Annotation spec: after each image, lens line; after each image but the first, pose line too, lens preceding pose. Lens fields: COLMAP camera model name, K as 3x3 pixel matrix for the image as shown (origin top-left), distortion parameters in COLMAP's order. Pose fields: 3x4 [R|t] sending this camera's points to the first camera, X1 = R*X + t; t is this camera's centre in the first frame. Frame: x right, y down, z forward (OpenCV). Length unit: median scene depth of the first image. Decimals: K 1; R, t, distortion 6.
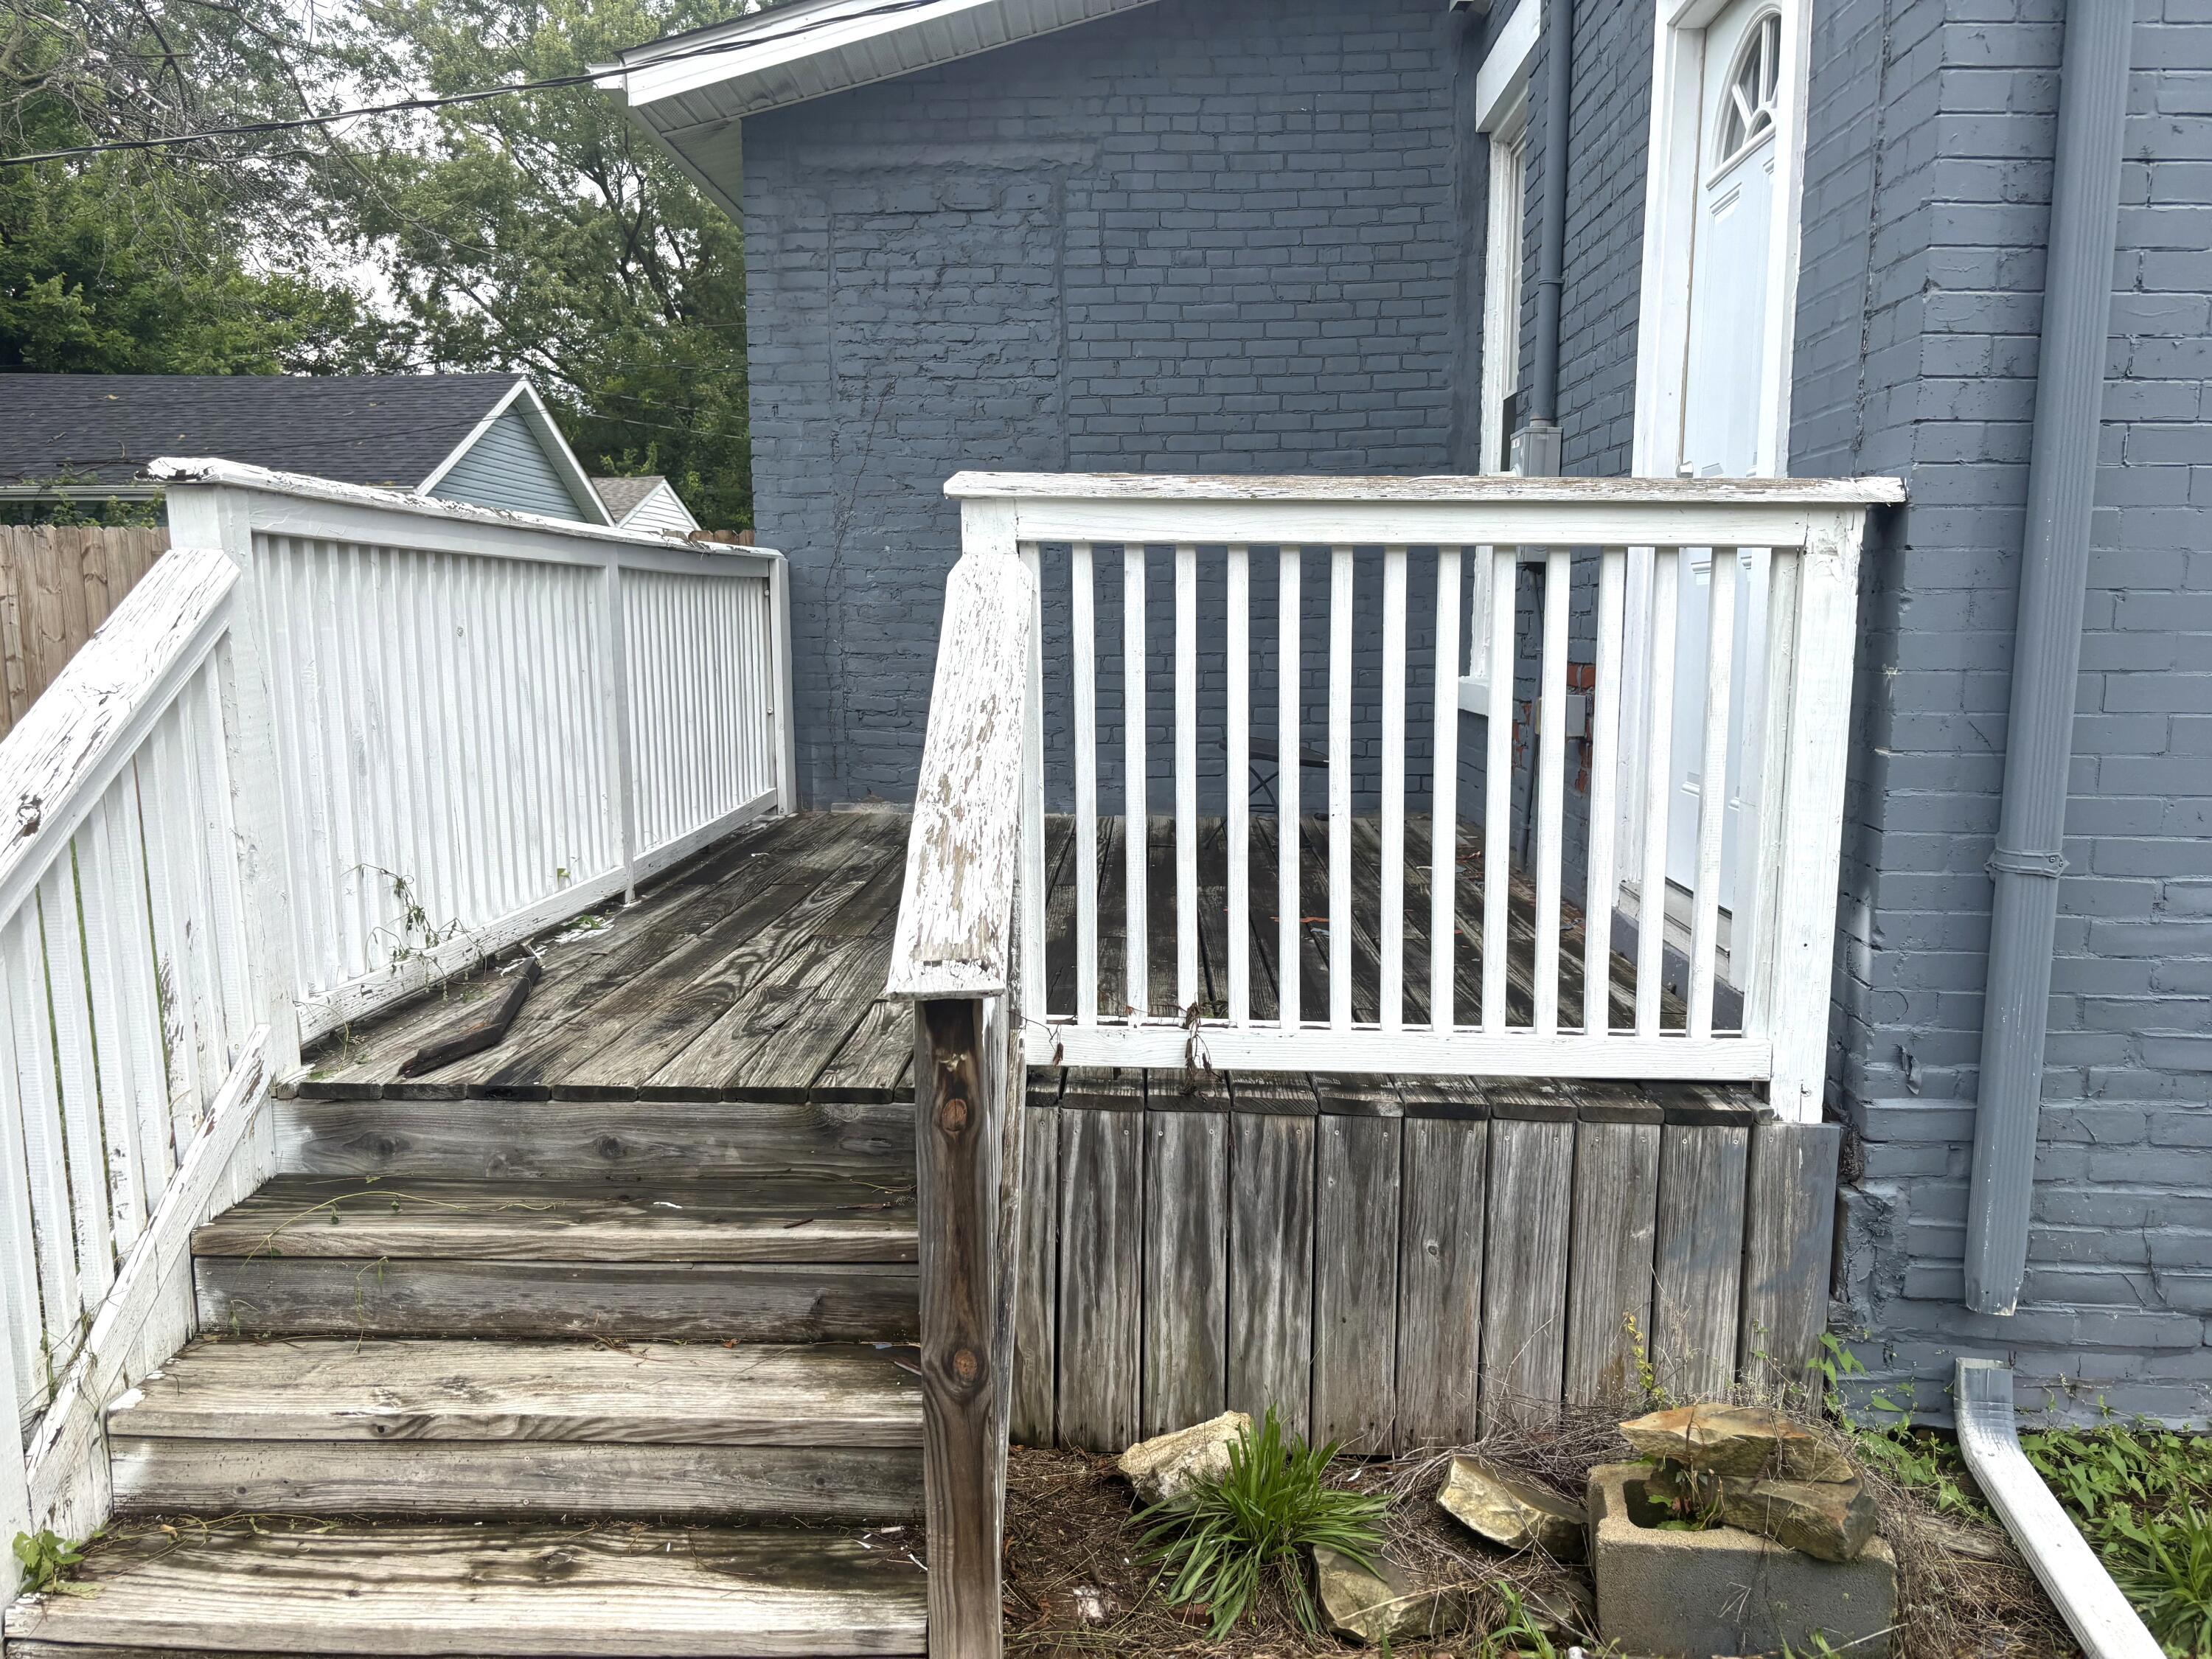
lens RADIAL K [[1670.1, 0, 1074.8], [0, 1670.1, 835.4], [0, 0, 1]] dist [0.051888, -0.058721]
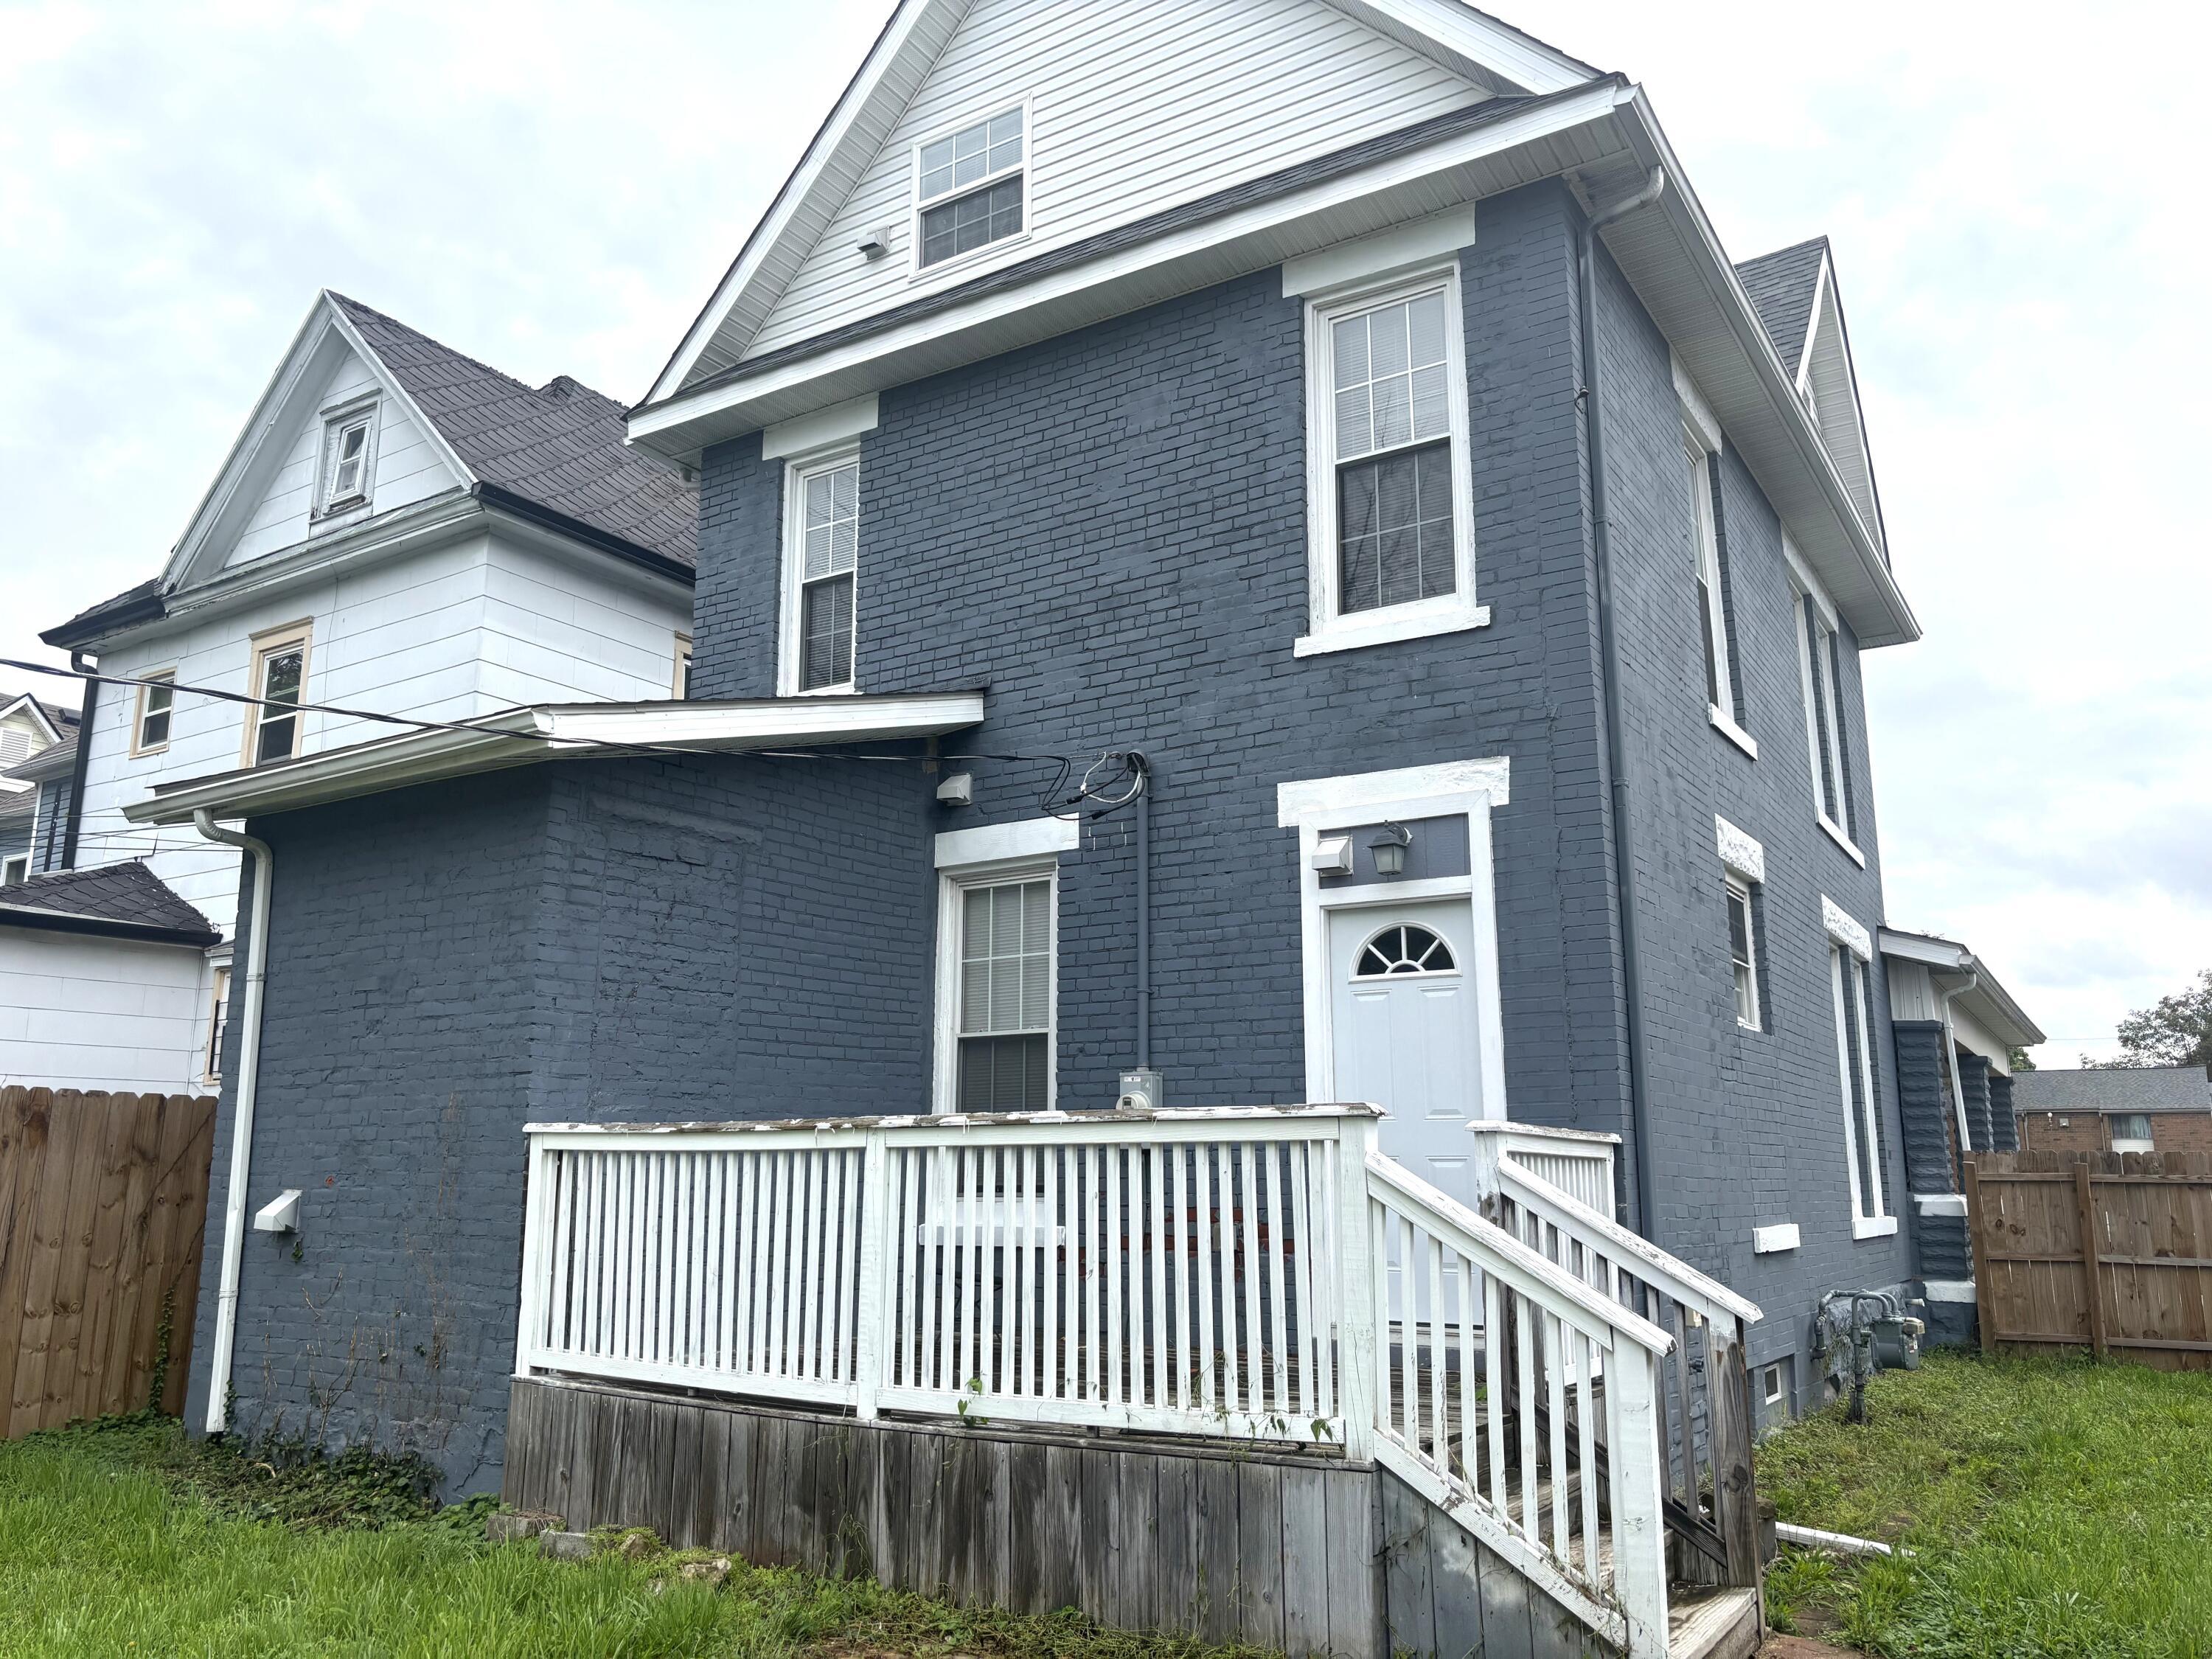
lens RADIAL K [[1670.1, 0, 1111.5], [0, 1670.1, 831.8], [0, 0, 1]] dist [0.051888, -0.058721]
pose [[0.509358, 0.170958, 0.843402, -0.977943], [0.111800, 0.958616, -0.261832, -0.024086], [-0.853261, 0.227659, 0.469166, 0.120365]]
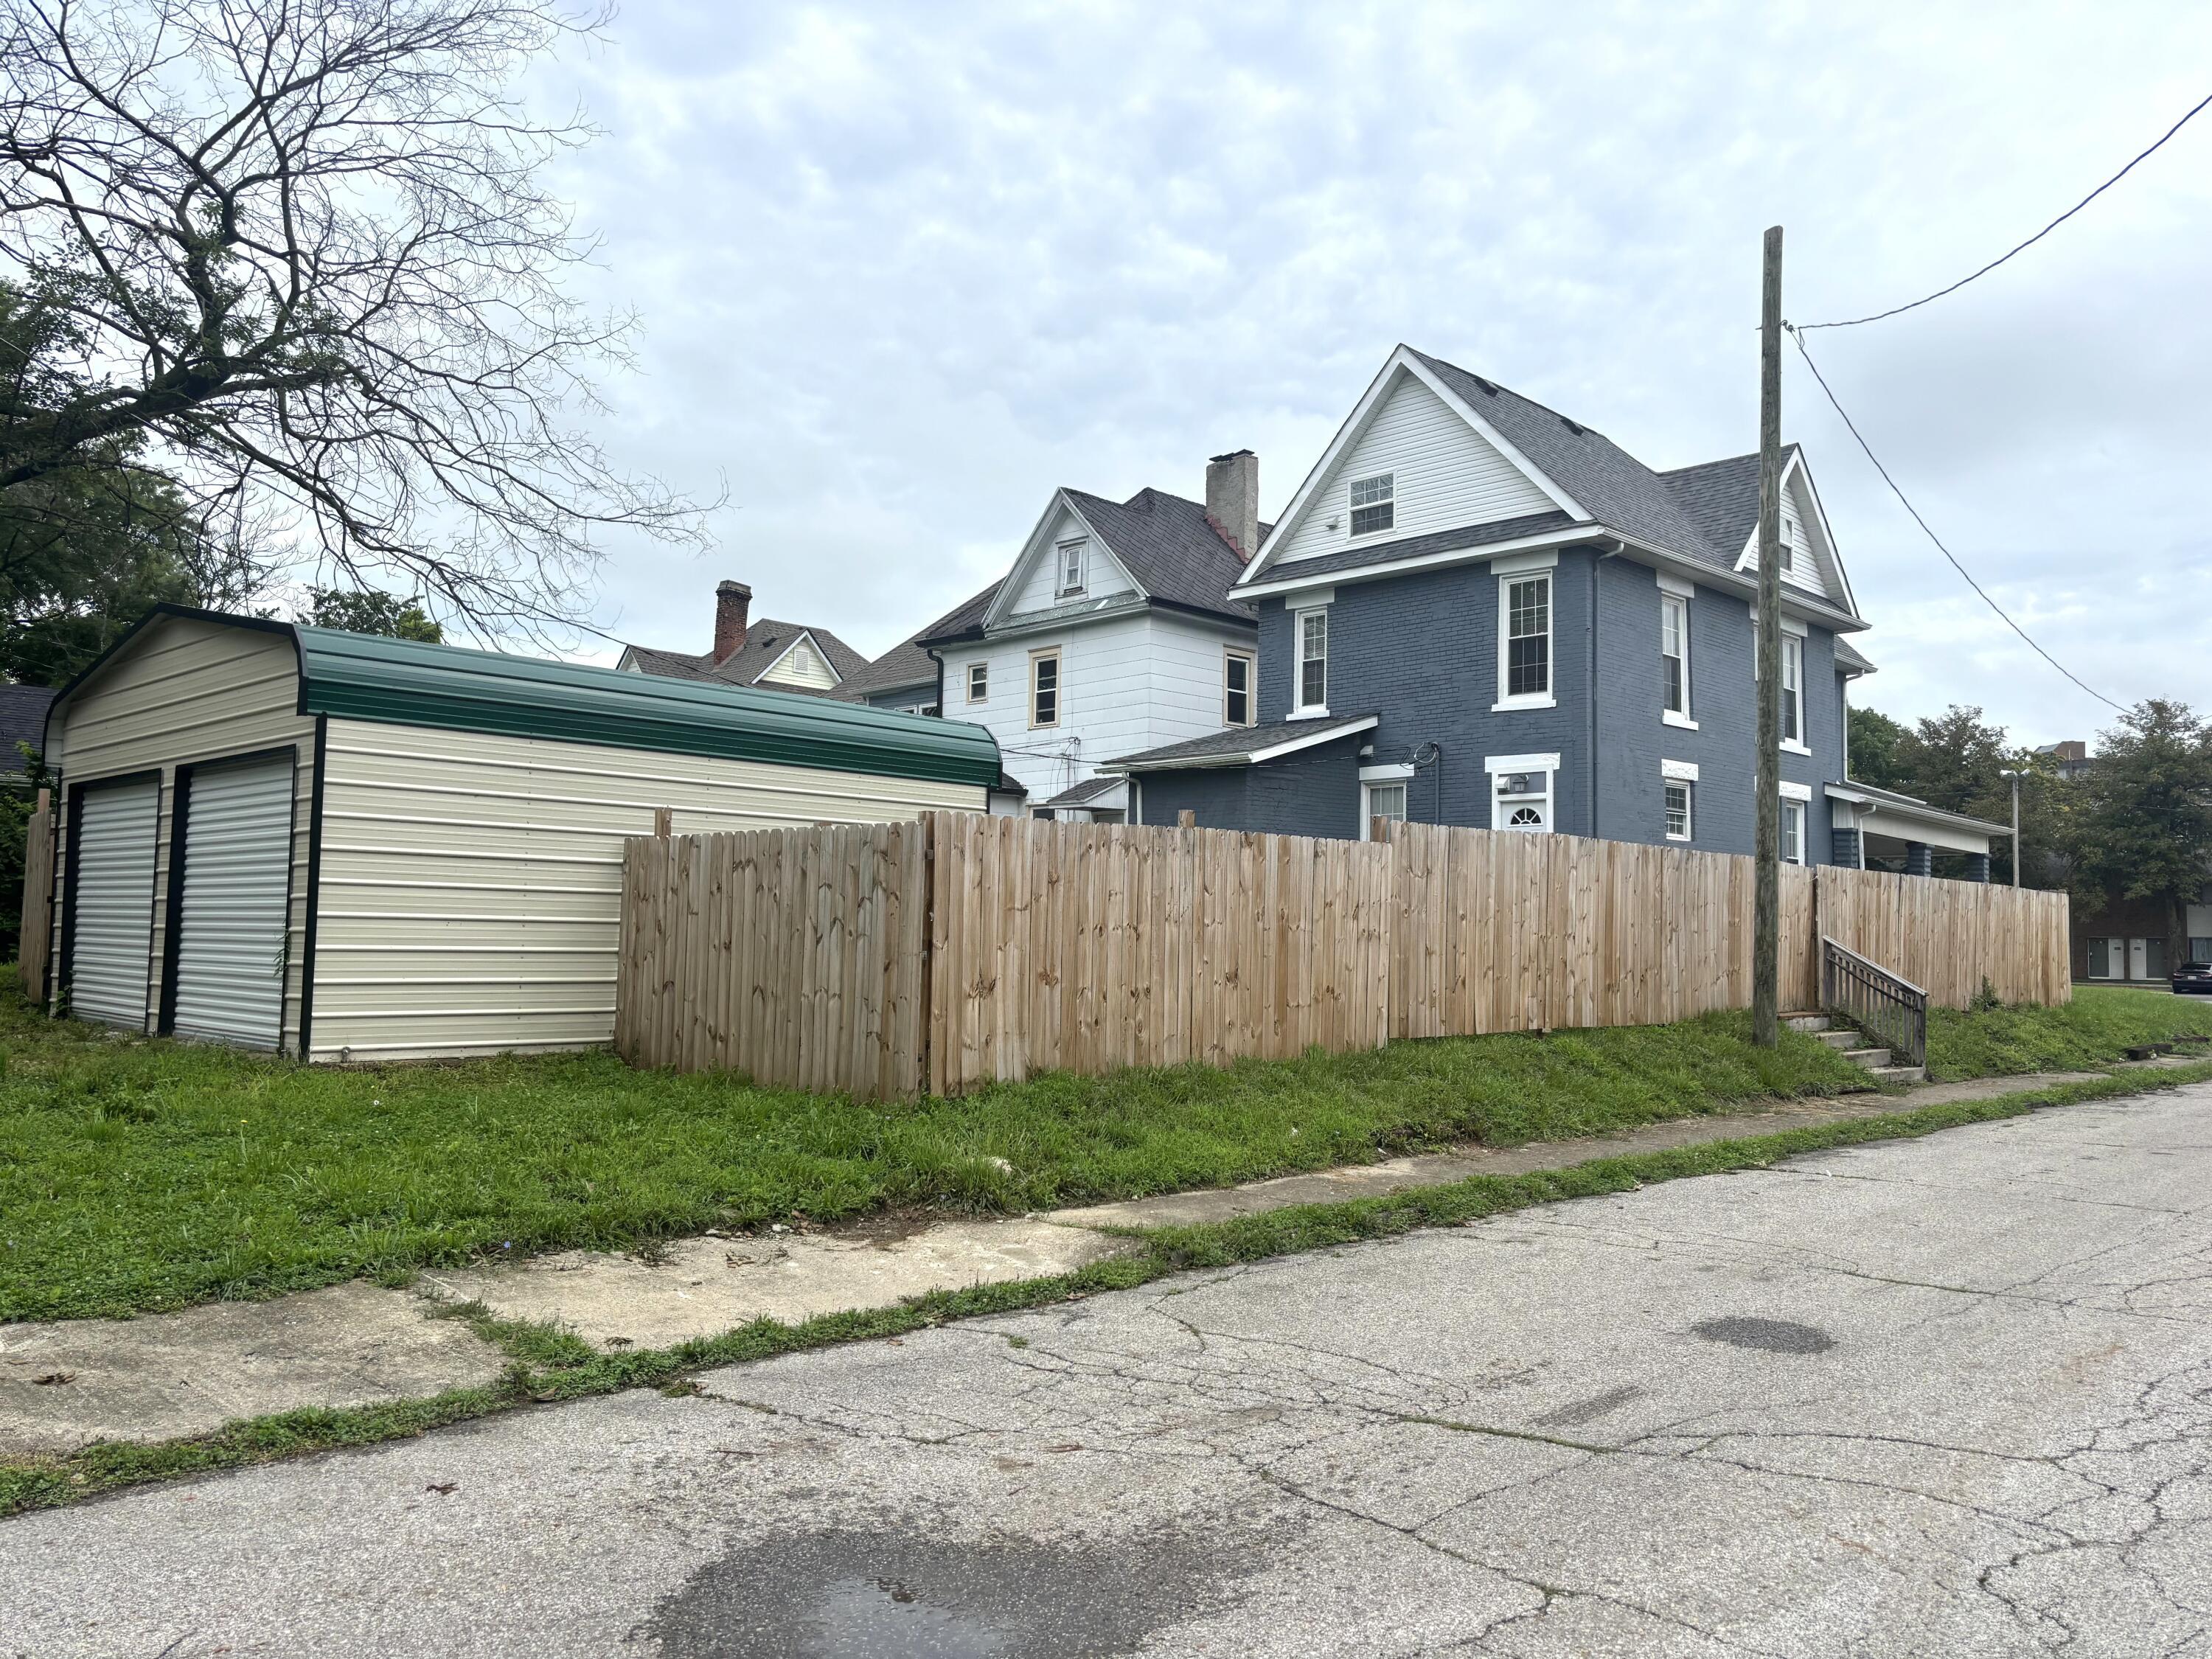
lens RADIAL K [[1670.1, 0, 1103.0], [0, 1670.1, 878.1], [0, 0, 1]] dist [0.051888, -0.058721]
pose [[0.686451, 0.031834, 0.726479, -3.140427], [0.081234, 0.989431, -0.120114, 0.262899], [-0.722624, 0.141467, 0.676610, -1.283055]]
